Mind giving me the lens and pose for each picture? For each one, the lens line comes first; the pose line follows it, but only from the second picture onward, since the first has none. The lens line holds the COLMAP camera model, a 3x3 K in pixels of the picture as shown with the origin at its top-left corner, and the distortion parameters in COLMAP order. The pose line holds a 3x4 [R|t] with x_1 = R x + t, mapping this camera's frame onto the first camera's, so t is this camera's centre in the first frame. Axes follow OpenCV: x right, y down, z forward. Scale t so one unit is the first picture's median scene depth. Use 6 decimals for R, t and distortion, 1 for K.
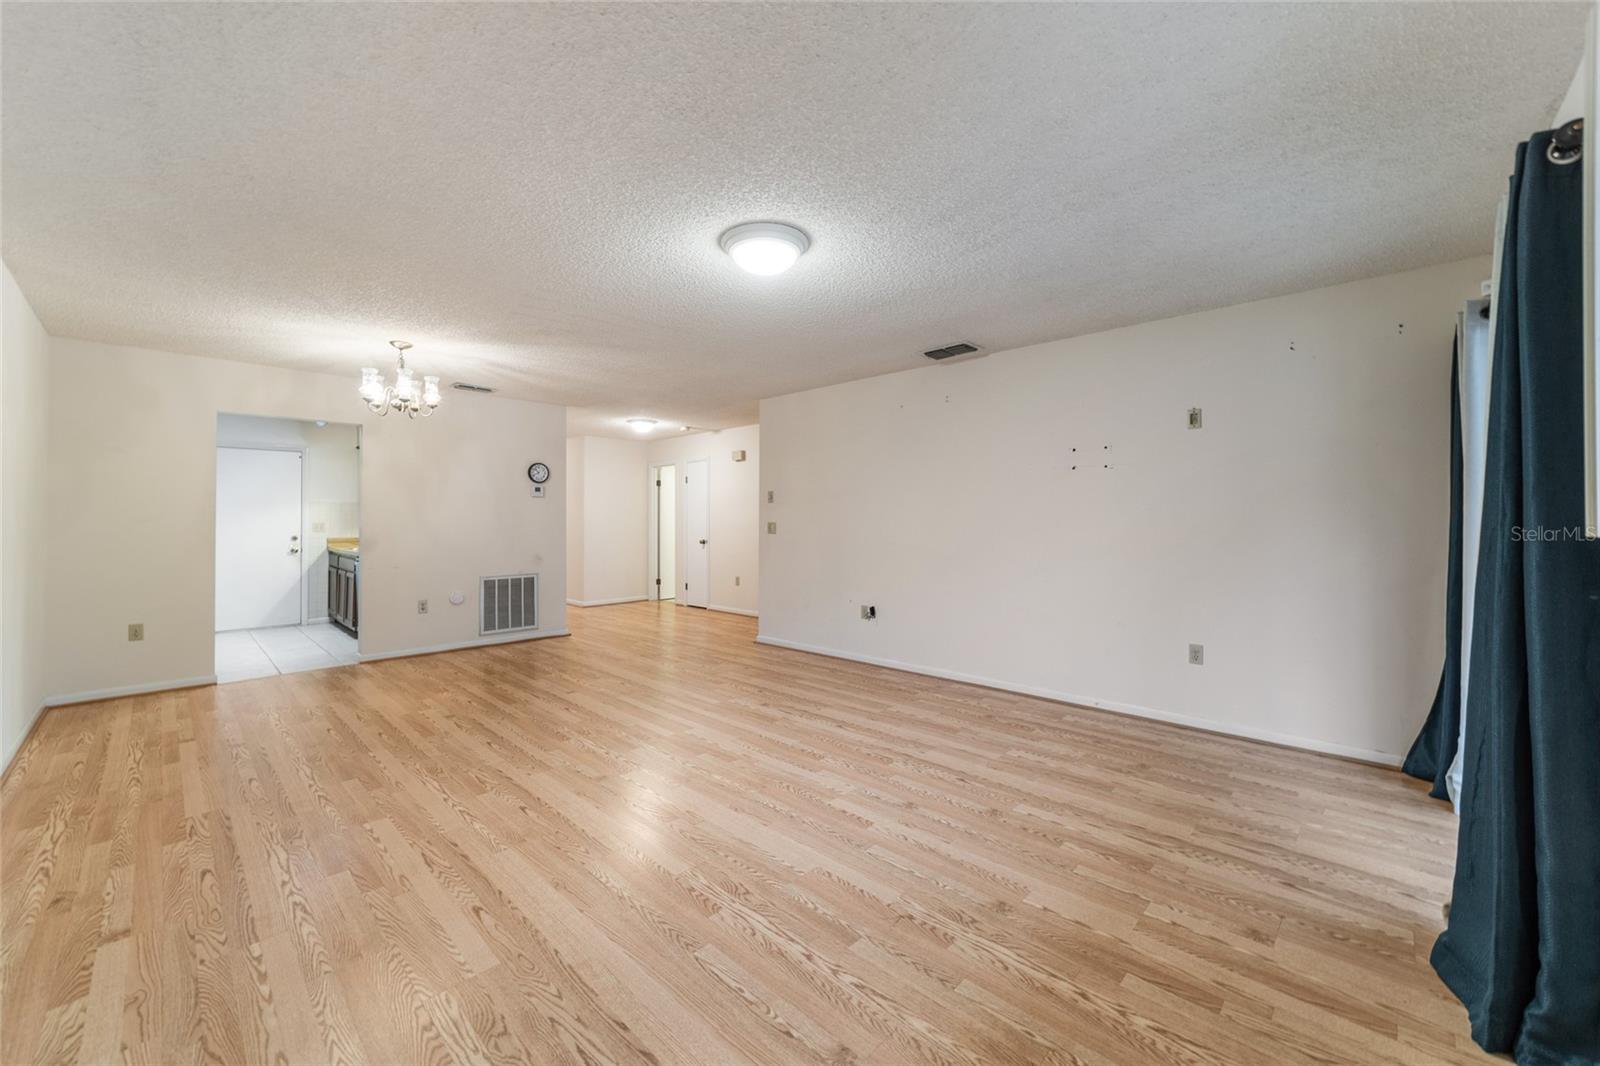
lens RADIAL K [[612.8, 0, 797.6], [0, 612.8, 522.9], [0, 0, 1]] dist [-0.014890, 0.006130]
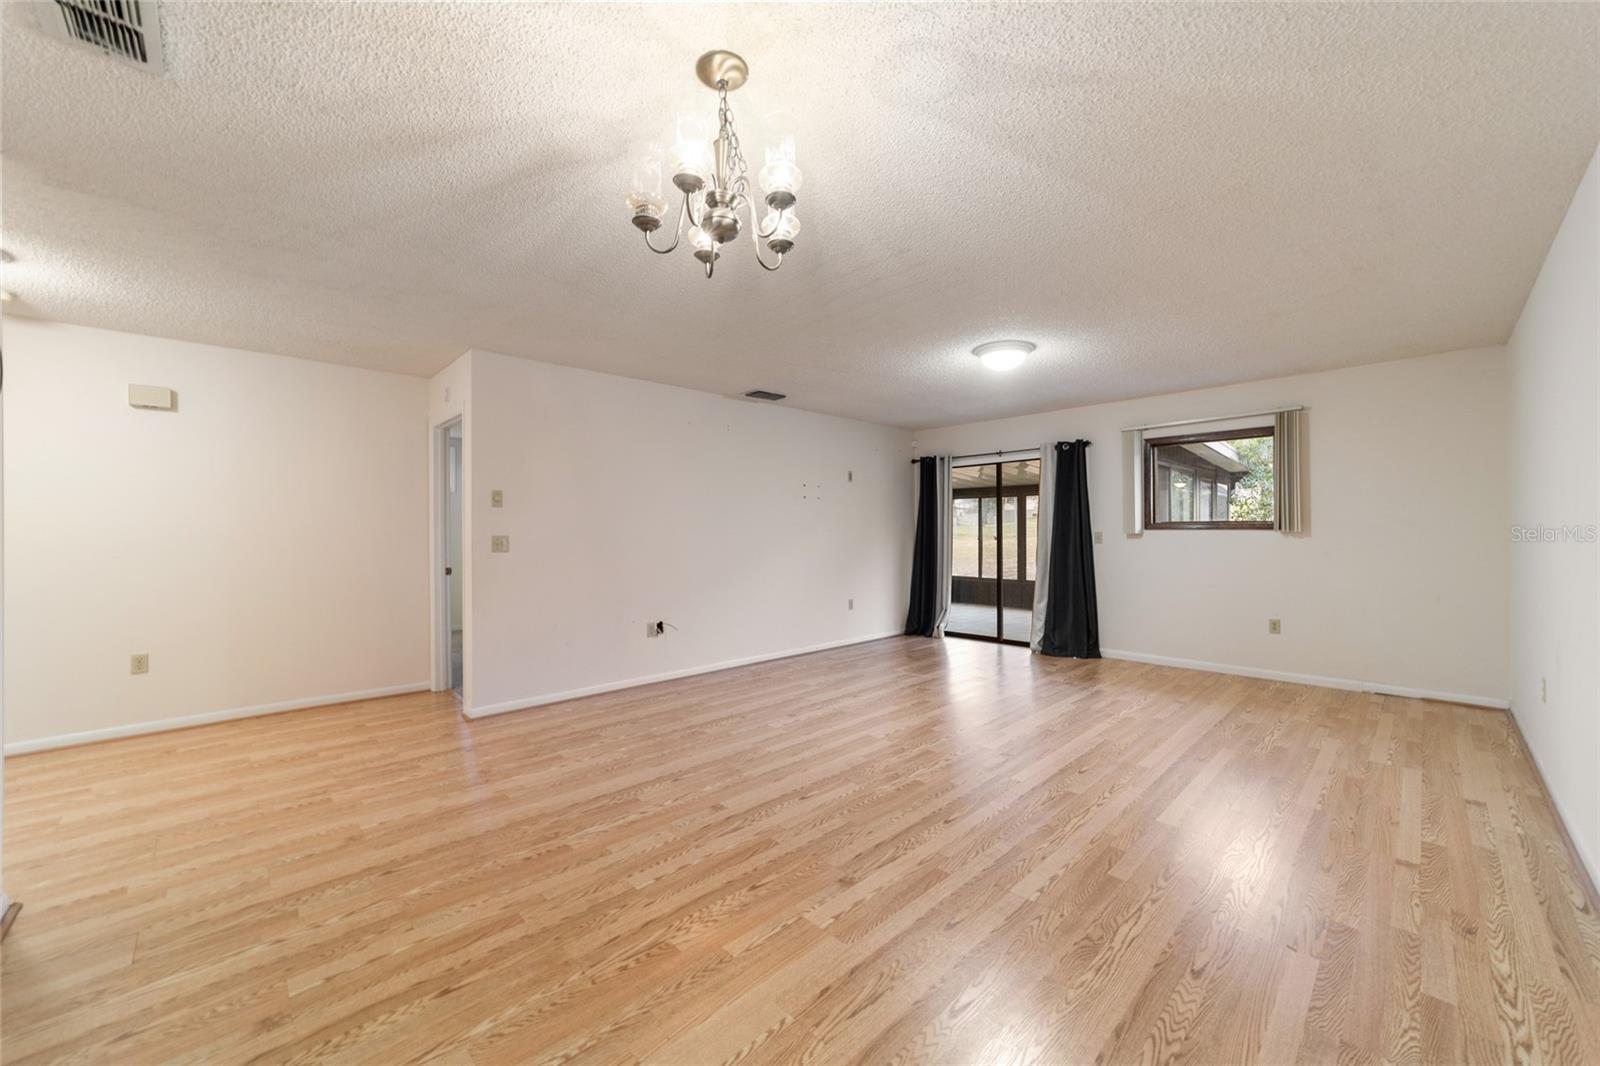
lens RADIAL K [[612.8, 0, 790.7], [0, 612.8, 517.0], [0, 0, 1]] dist [-0.014890, 0.006130]
pose [[0.045780, 0.026409, 0.998602, -1.316236], [0.009387, 0.999595, -0.026865, 0.000031], [-0.998907, 0.010603, 0.045514, 1.185084]]
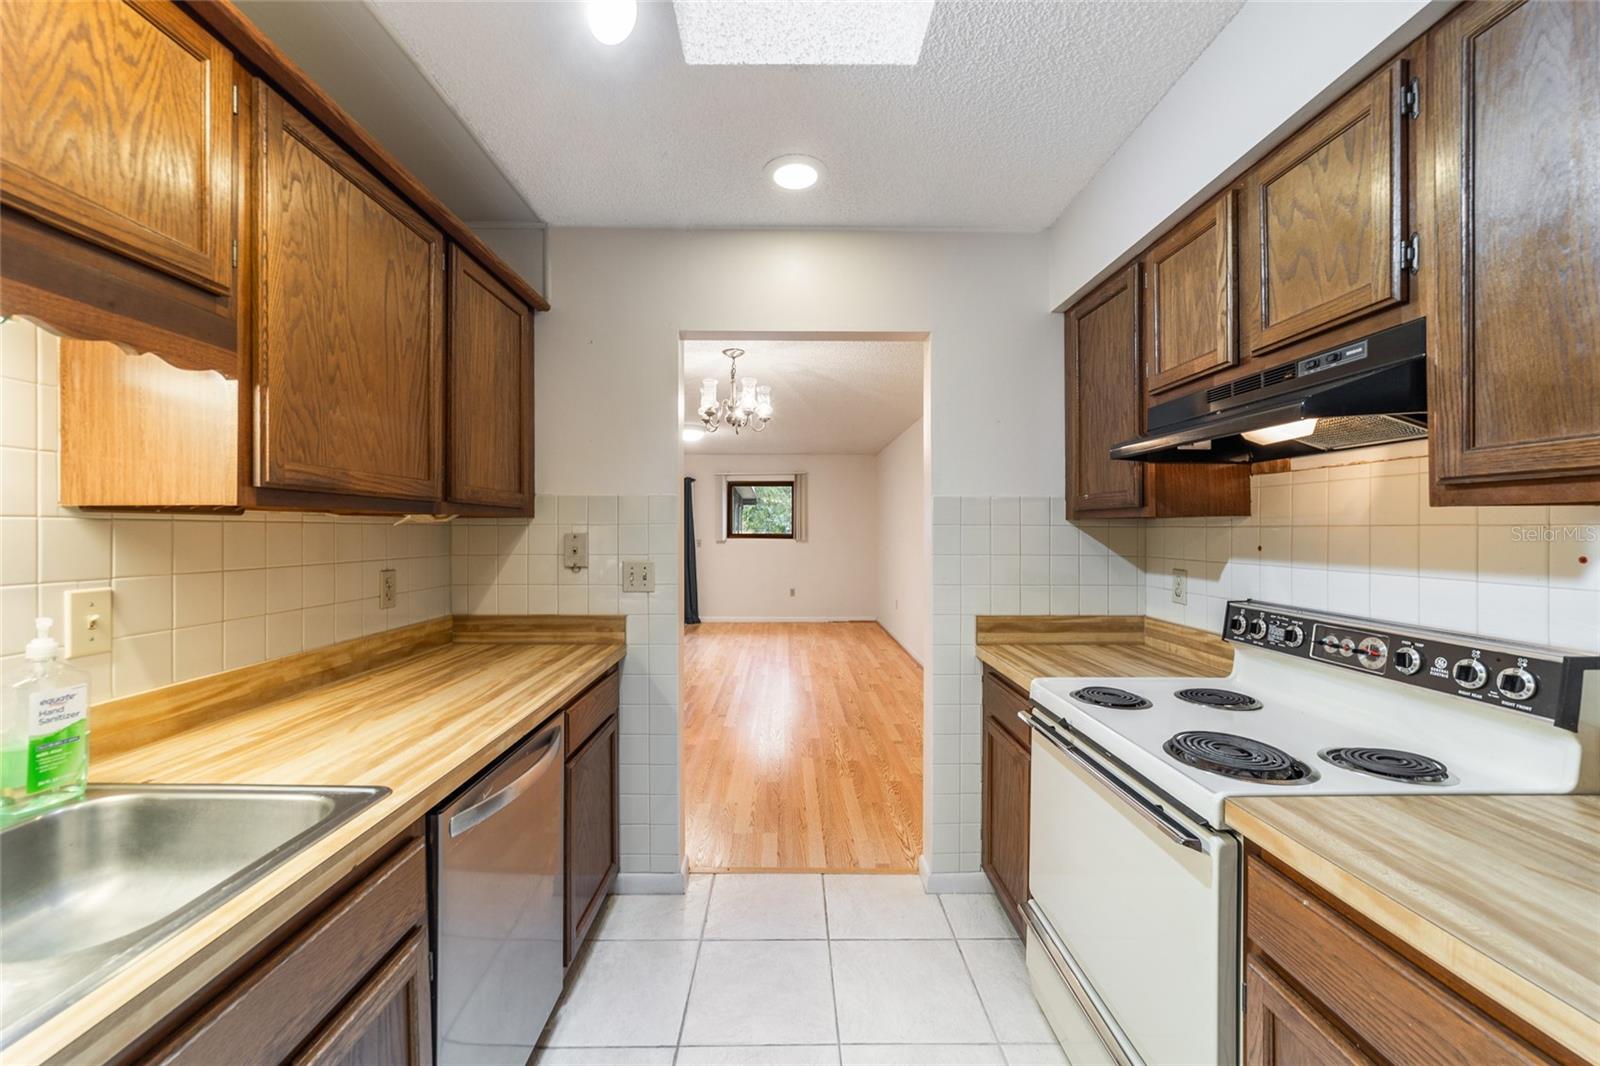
lens RADIAL K [[612.8, 0, 788.3], [0, 612.8, 530.1], [0, 0, 1]] dist [-0.014890, 0.006130]
pose [[-0.695720, 0.002416, 0.718309, -1.723077], [0.001806, 0.999997, -0.001615, -0.033753], [-0.718311, 0.000173, -0.695722, 1.987520]]
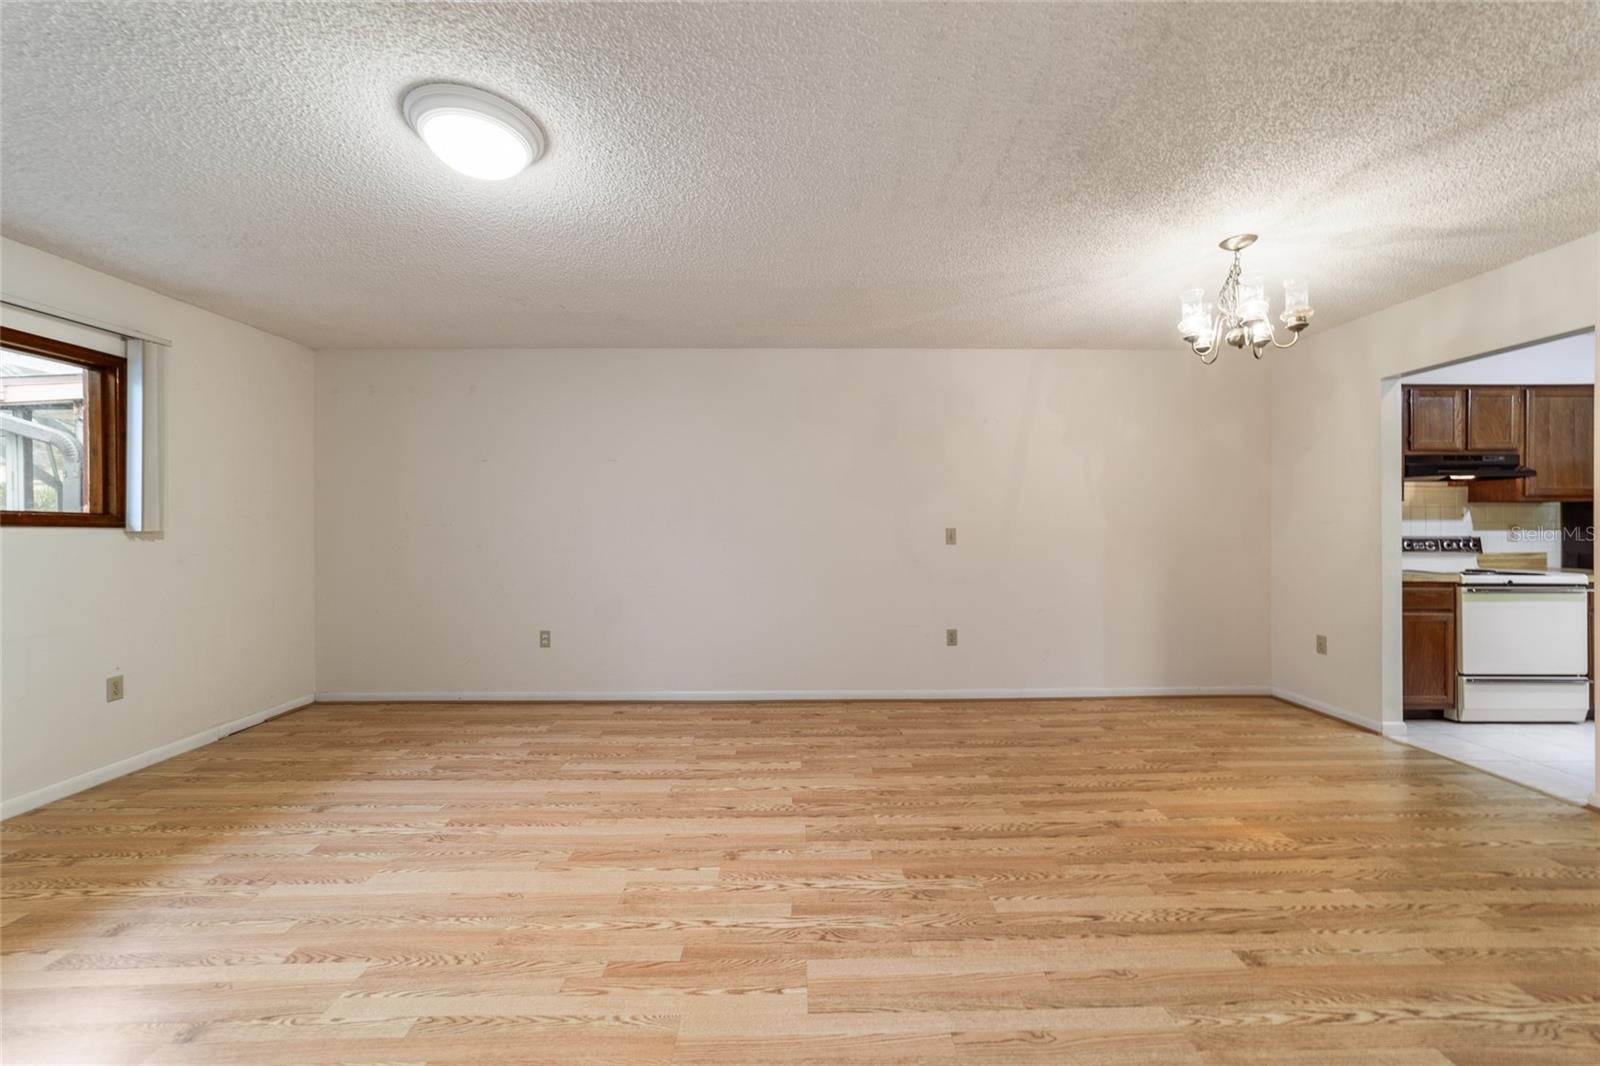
lens RADIAL K [[612.8, 0, 799.6], [0, 612.8, 525.3], [0, 0, 1]] dist [-0.014890, 0.006130]
pose [[-0.711618, 0.002693, -0.702561, 0.142237], [0.002430, 0.999996, 0.001372, -0.002593], [0.702562, -0.000730, -0.711622, 1.422369]]
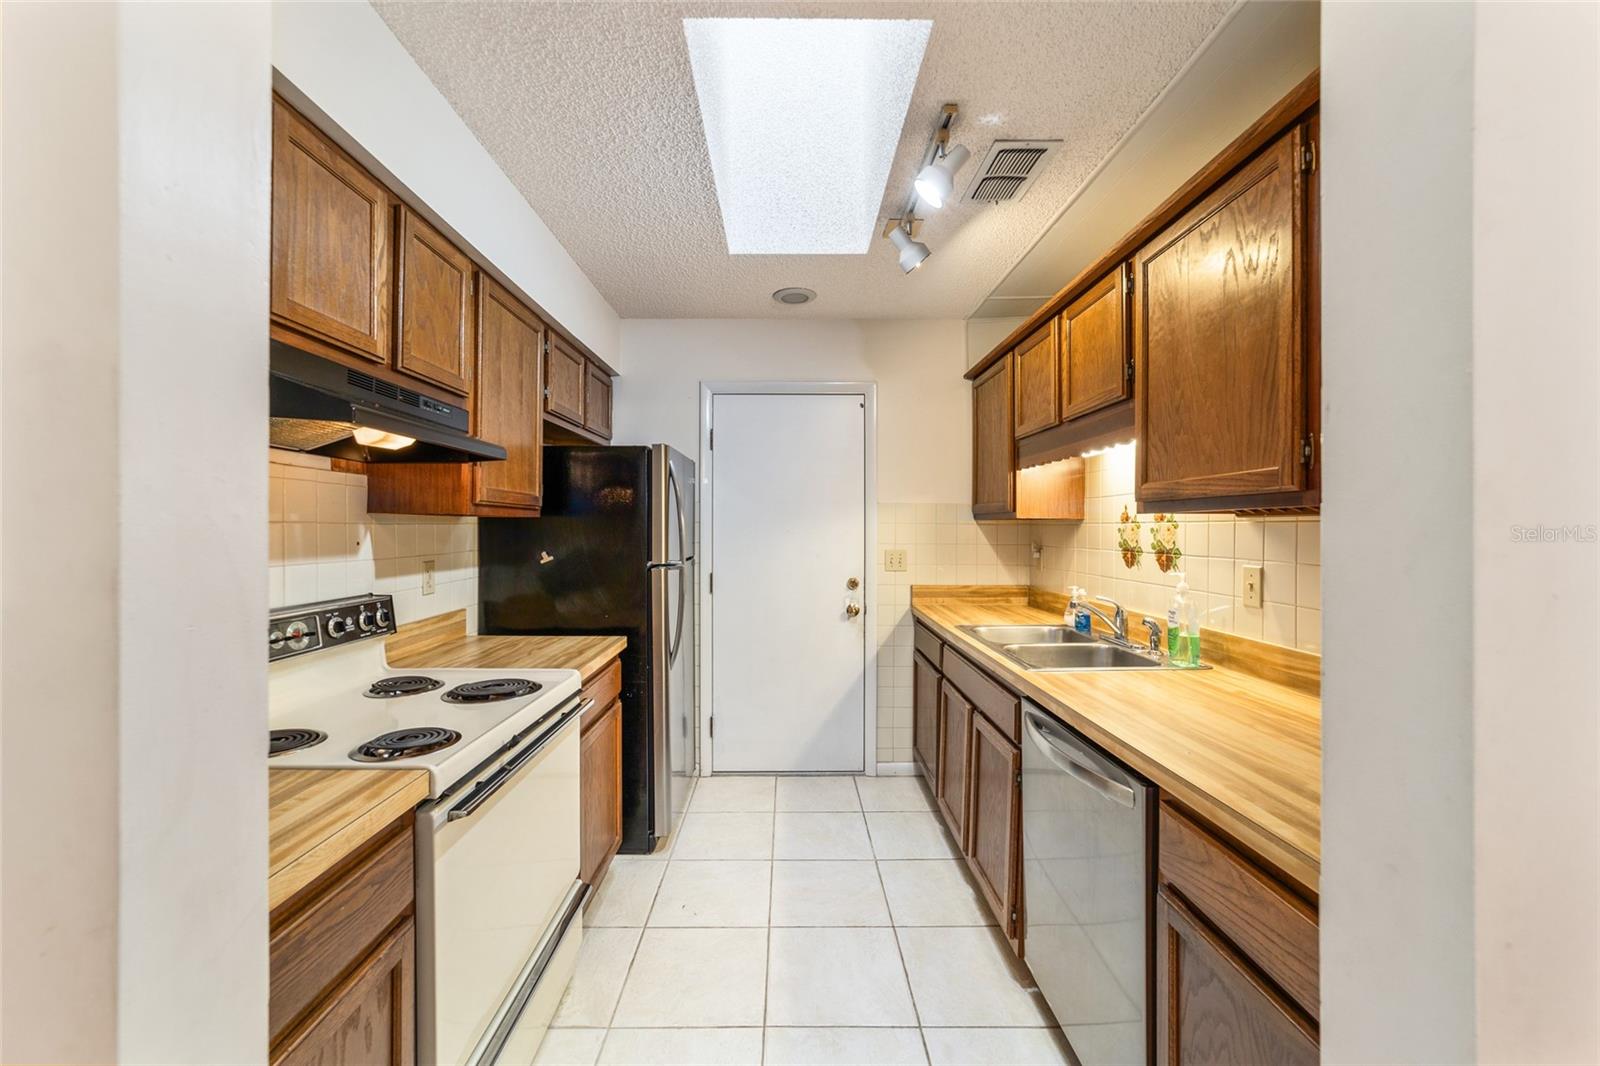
lens RADIAL K [[612.8, 0, 790.4], [0, 612.8, 530.8], [0, 0, 1]] dist [-0.014890, 0.006130]
pose [[0.692603, 0.005594, -0.721298, -1.140192], [-0.004088, 0.999984, 0.003830, -0.033623], [0.721308, 0.000296, 0.692615, 1.398389]]
